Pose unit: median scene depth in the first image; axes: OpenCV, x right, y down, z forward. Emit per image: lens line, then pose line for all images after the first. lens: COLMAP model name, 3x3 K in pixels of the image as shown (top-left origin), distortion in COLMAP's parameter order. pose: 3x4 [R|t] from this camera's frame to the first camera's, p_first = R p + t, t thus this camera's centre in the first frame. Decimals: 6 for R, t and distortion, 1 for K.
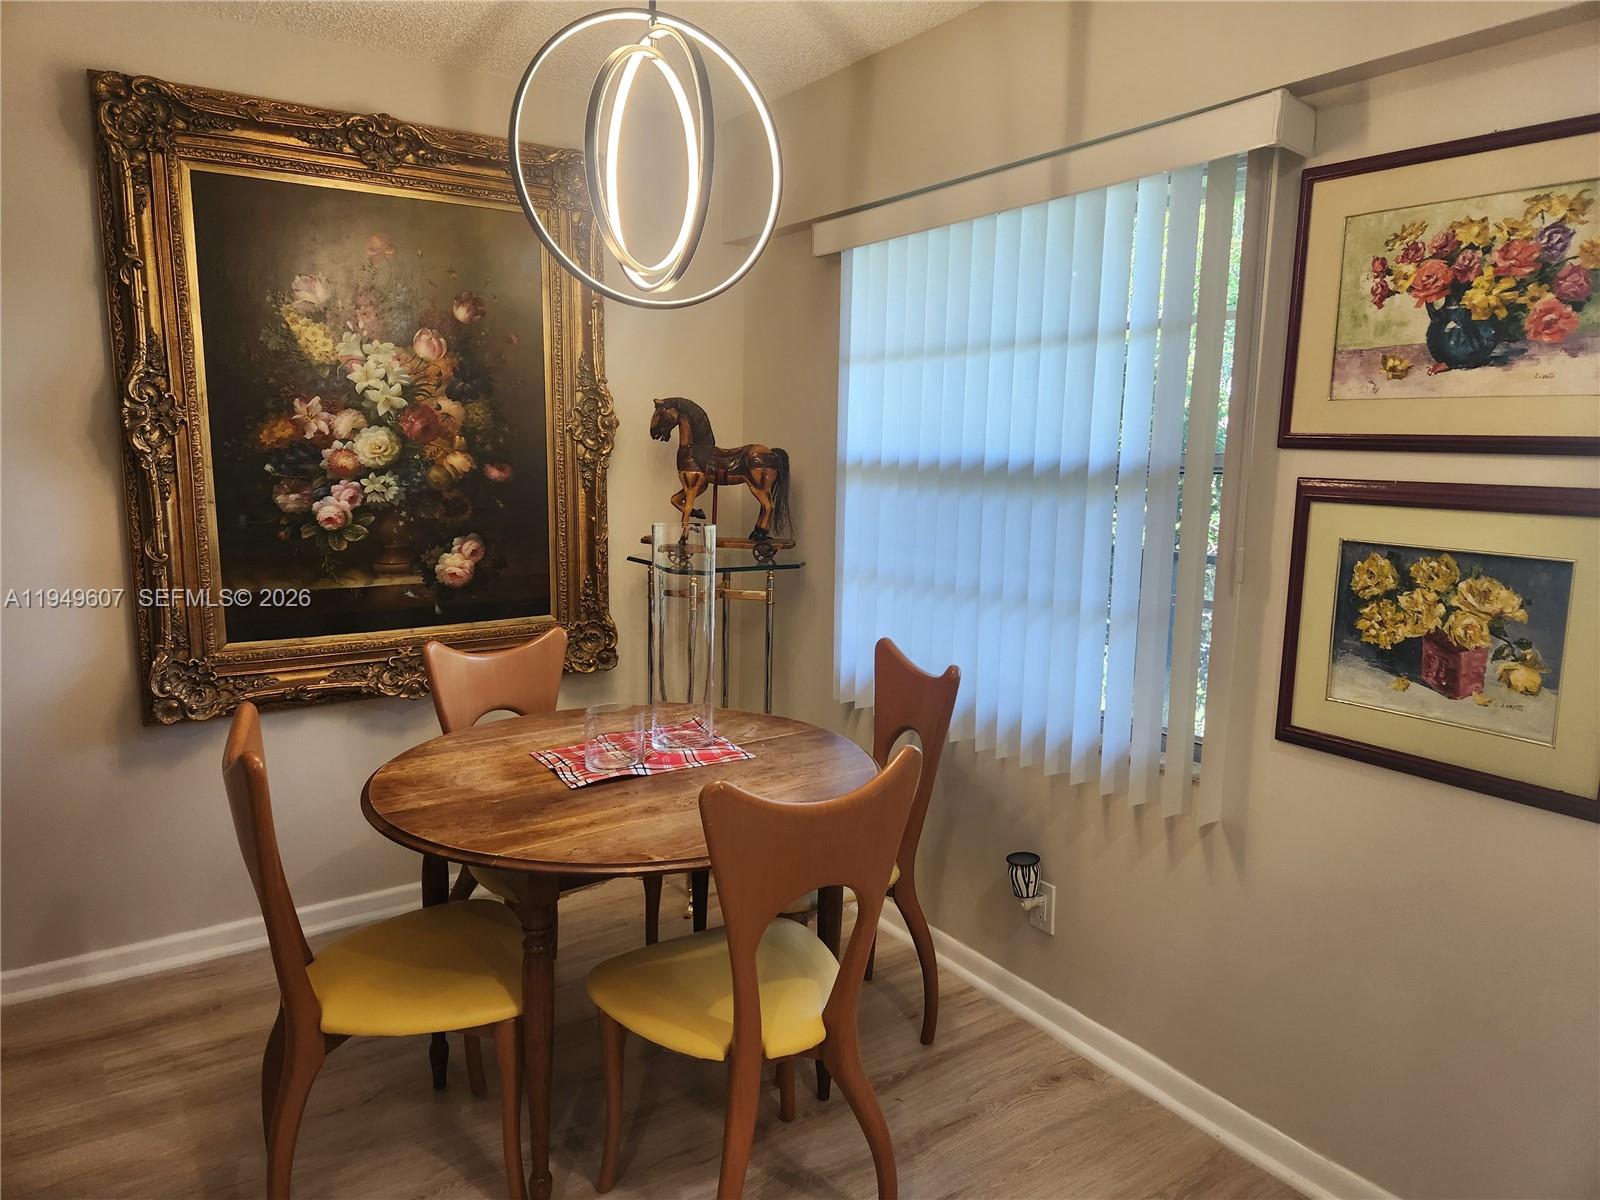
lens RADIAL K [[1059.2, 0, 800.0], [0, 1059.2, 600.0], [0, 0, 1]] dist [0.047004, -0.054330]
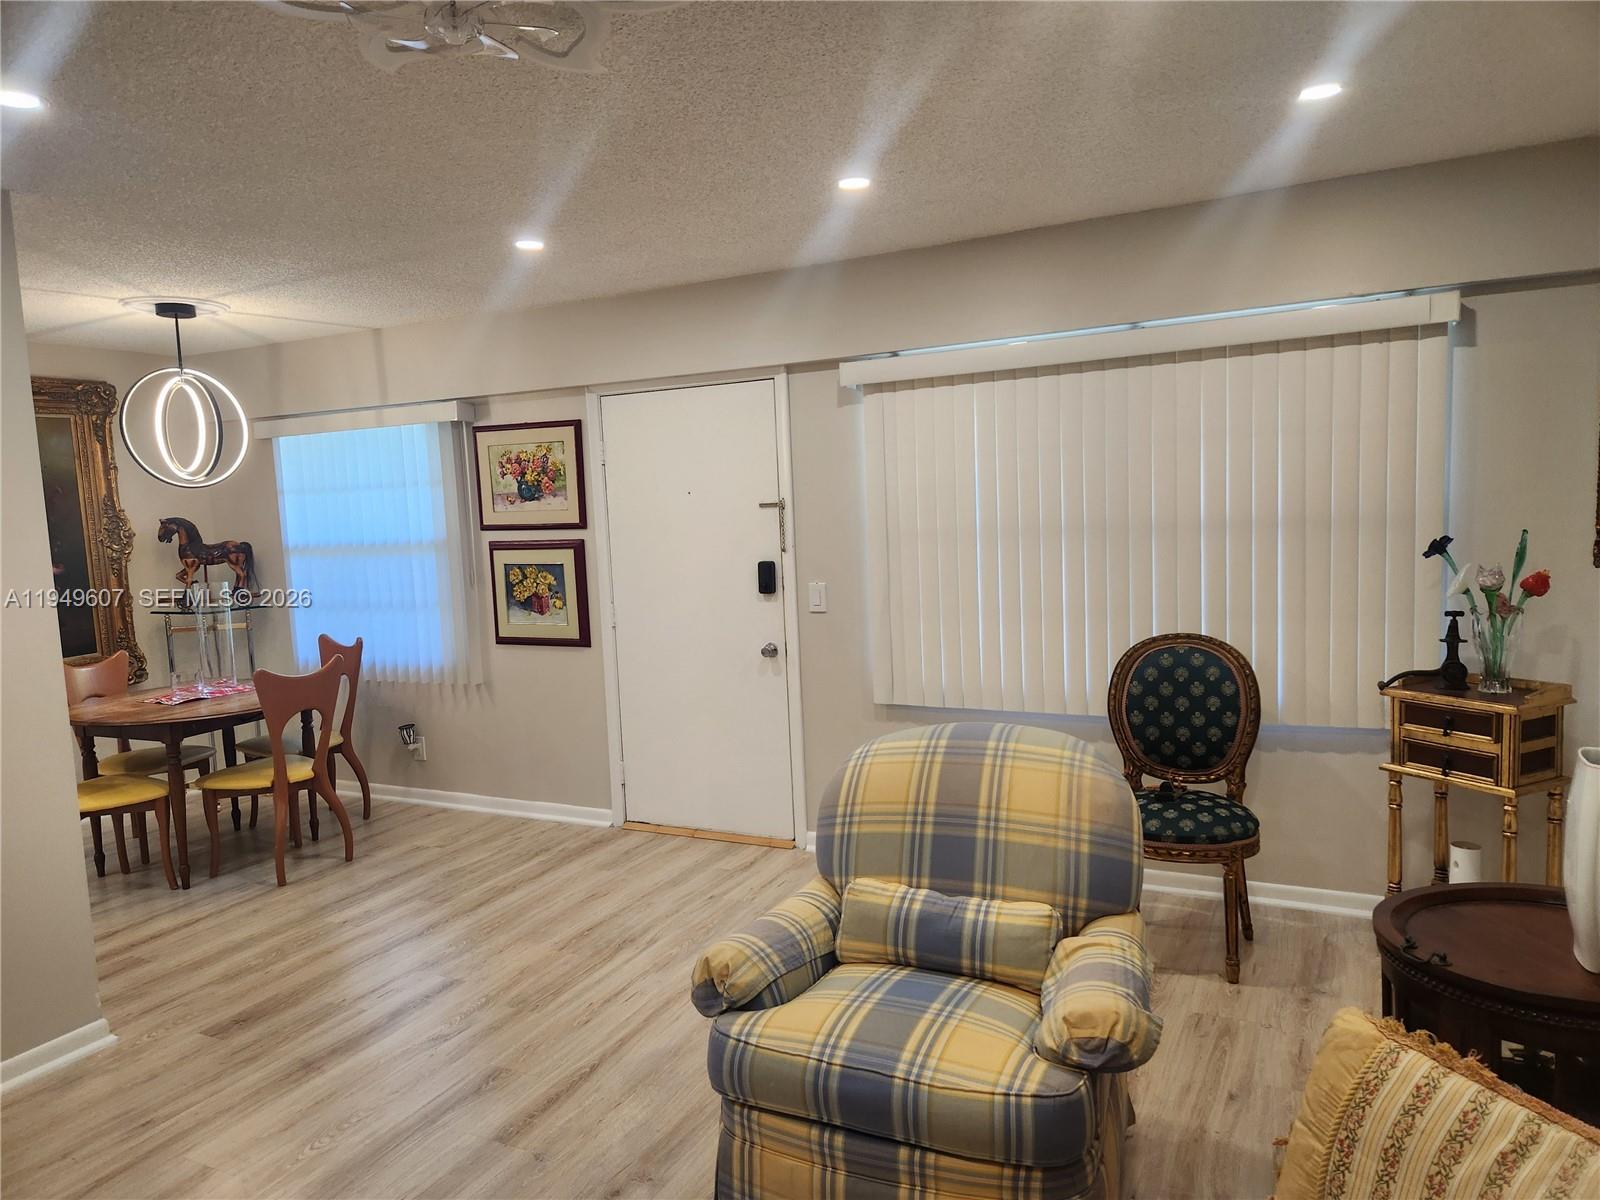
lens RADIAL K [[1088.4, 0, 800.0], [0, 1088.4, 600.0], [0, 0, 1]] dist [0.052980, -0.003560]
pose [[0.874390, -0.101600, 0.474467, -0.142447], [0.128539, 0.991400, -0.024589, 0.182055], [-0.467888, 0.082487, 0.879930, -1.617096]]
